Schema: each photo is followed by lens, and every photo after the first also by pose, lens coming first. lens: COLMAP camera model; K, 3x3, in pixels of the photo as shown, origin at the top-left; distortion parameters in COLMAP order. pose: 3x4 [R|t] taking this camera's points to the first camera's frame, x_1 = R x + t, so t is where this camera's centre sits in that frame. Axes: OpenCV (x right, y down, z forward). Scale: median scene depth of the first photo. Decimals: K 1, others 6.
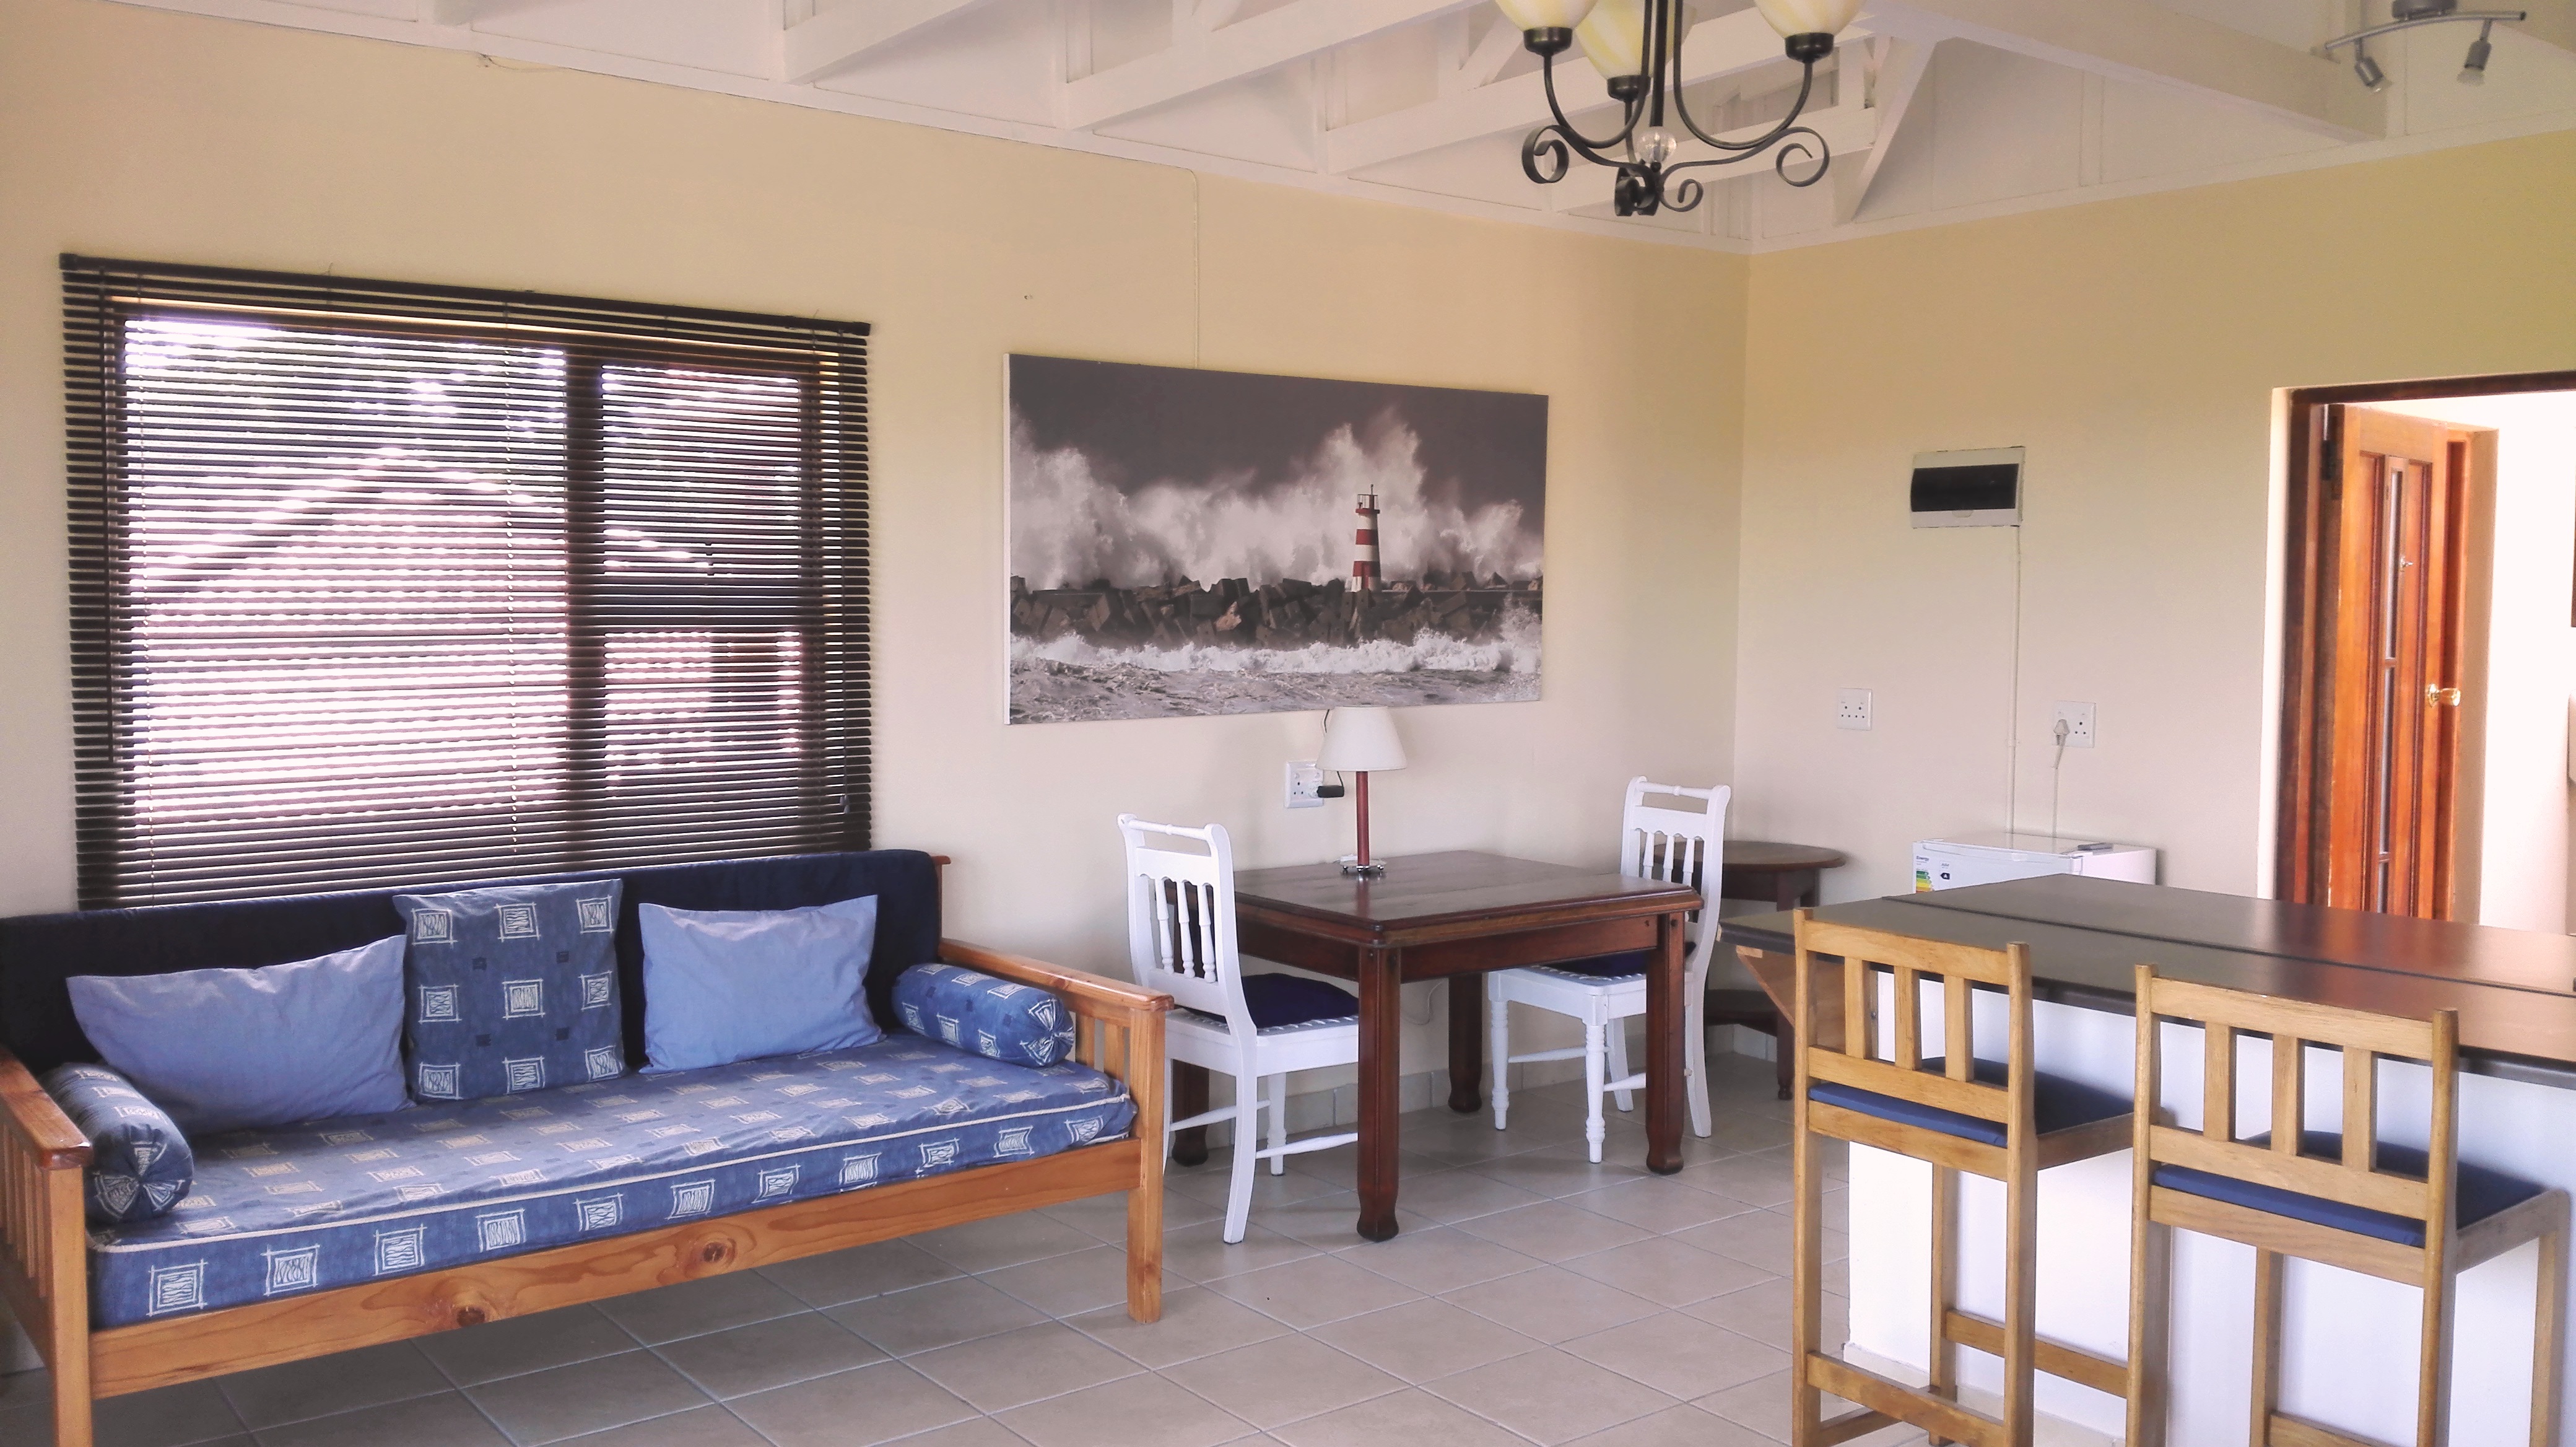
lens RADIAL K [[2149.6, 0, 1287.6], [0, 2149.6, 719.3], [0, 0, 1]] dist [0.011050, -0.029113]
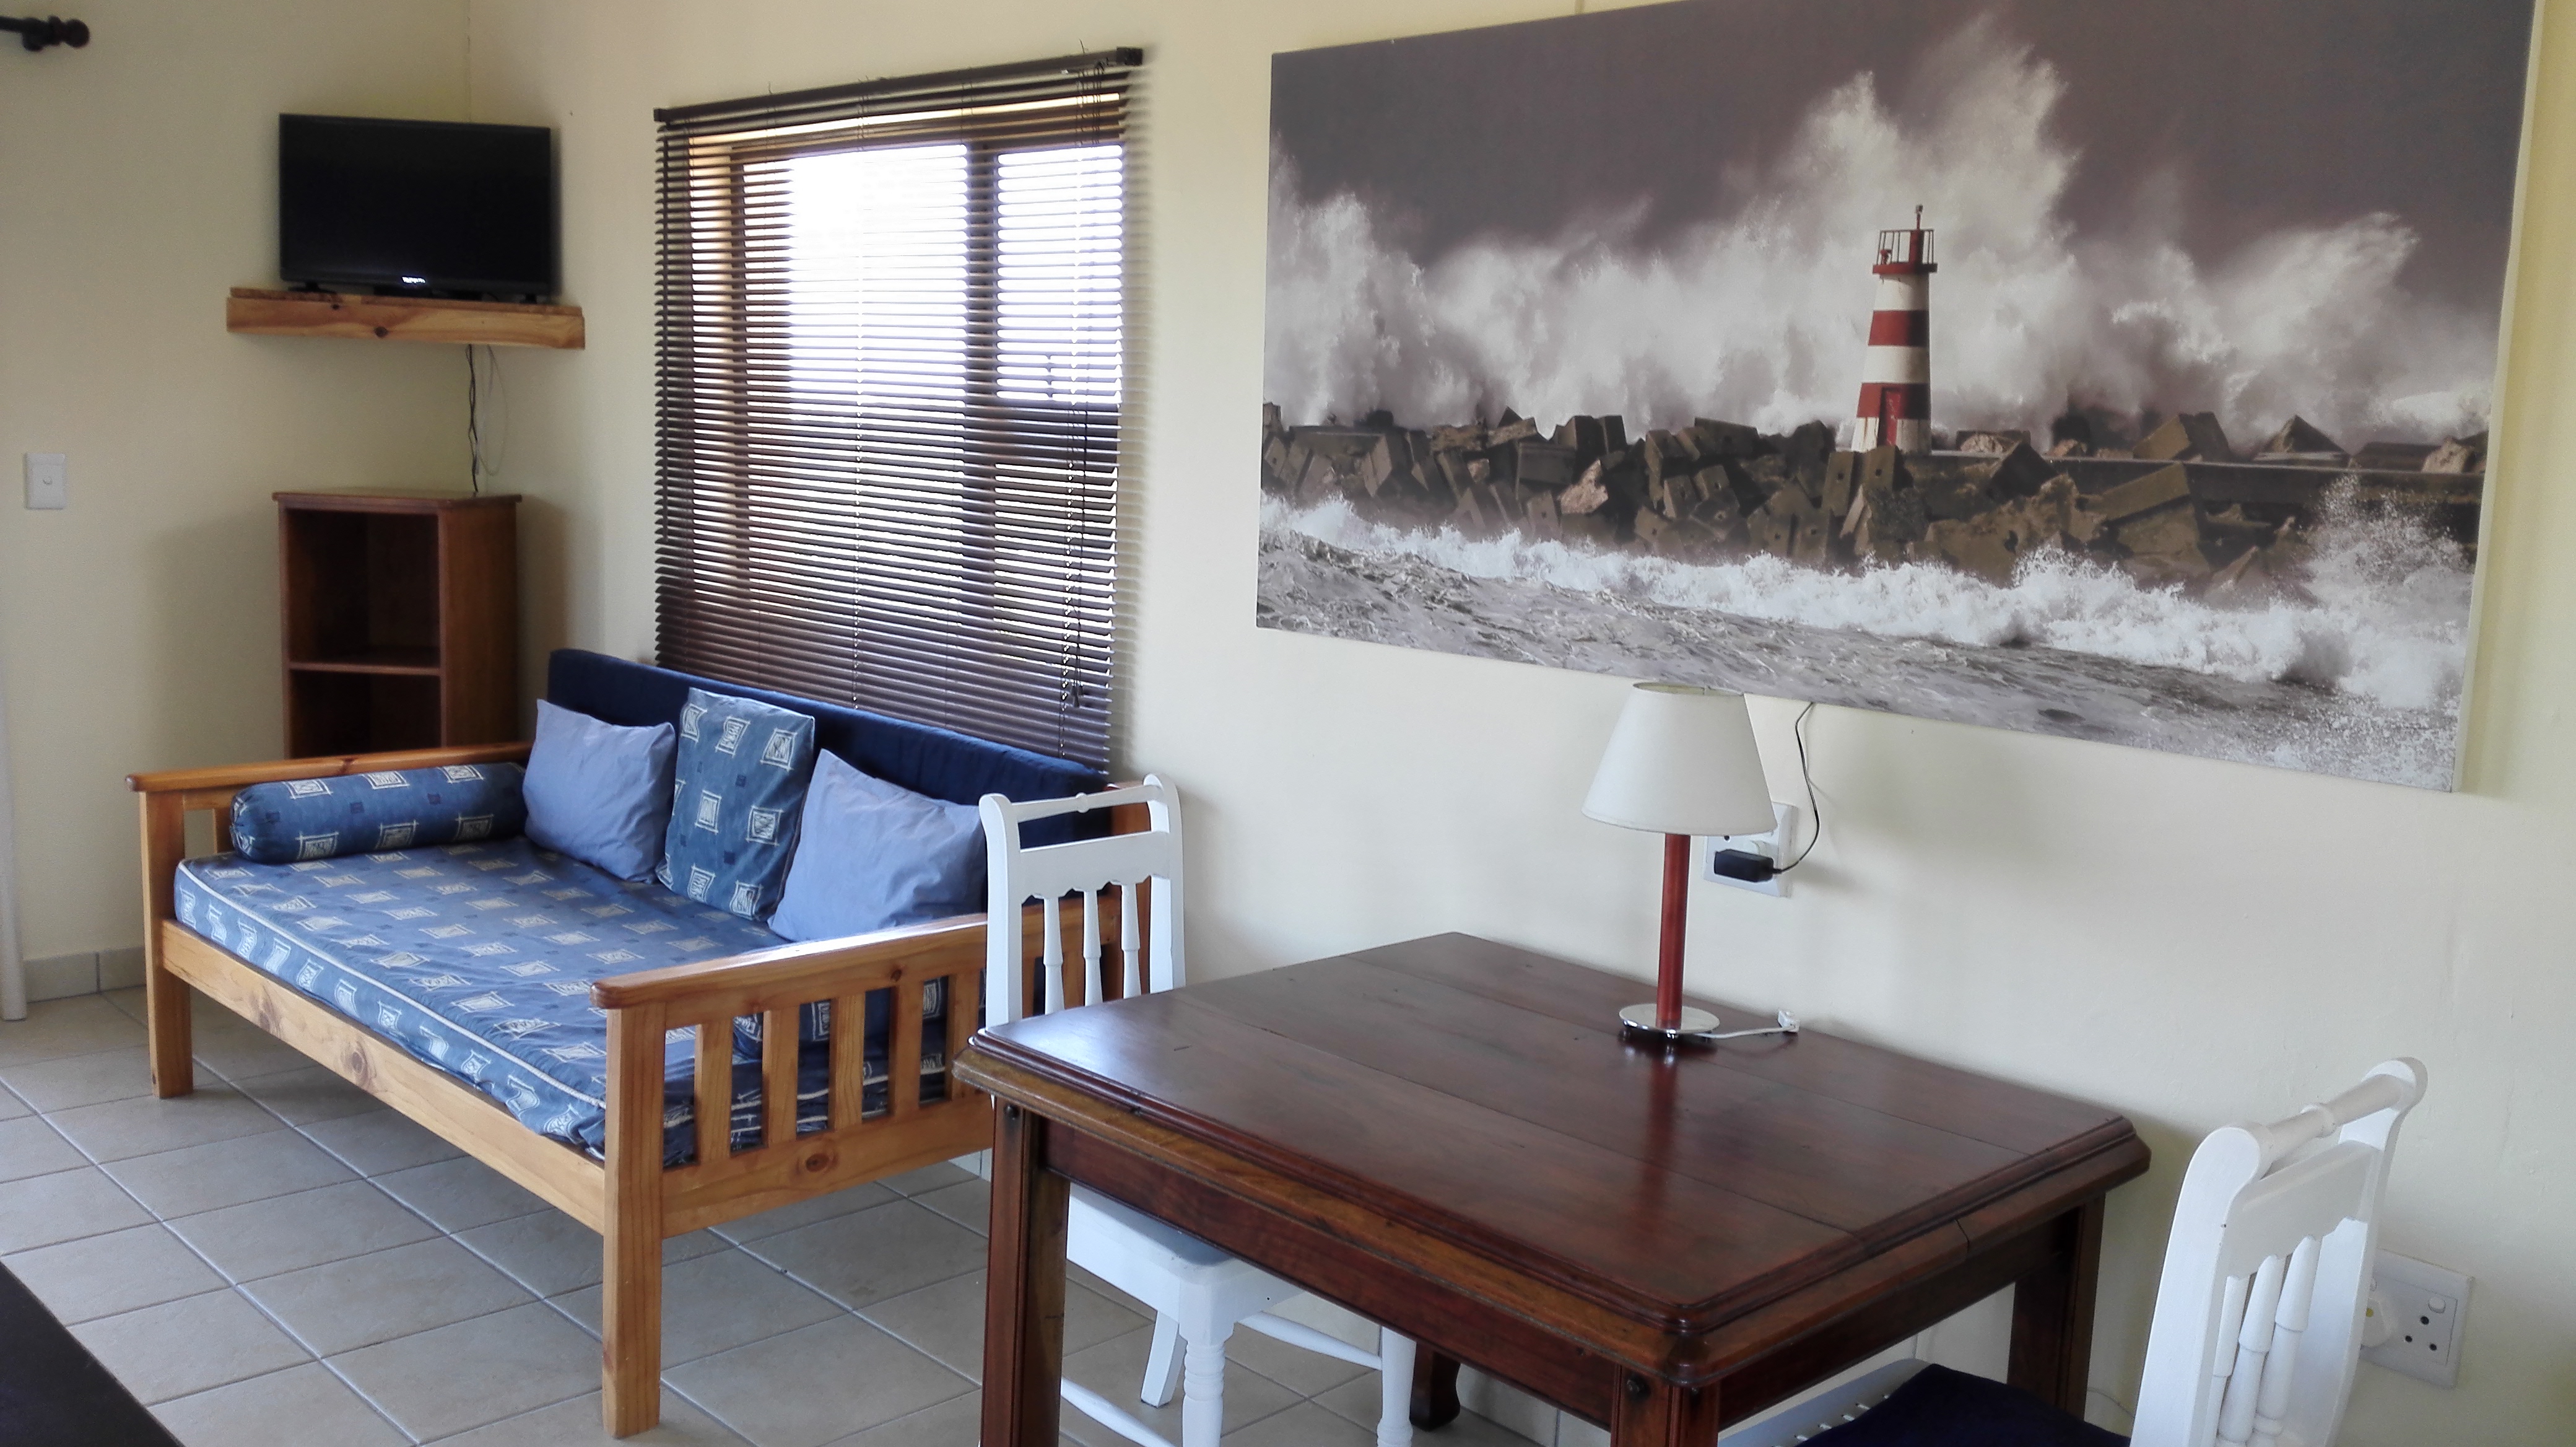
lens RADIAL K [[2149.6, 0, 1284.1], [0, 2149.6, 730.4], [0, 0, 1]] dist [0.011050, -0.029113]
pose [[0.092932, 0.156989, -0.983218, 0.485983], [-0.083920, 0.985213, 0.149375, -0.060405], [0.992130, 0.068630, 0.104732, 0.855929]]
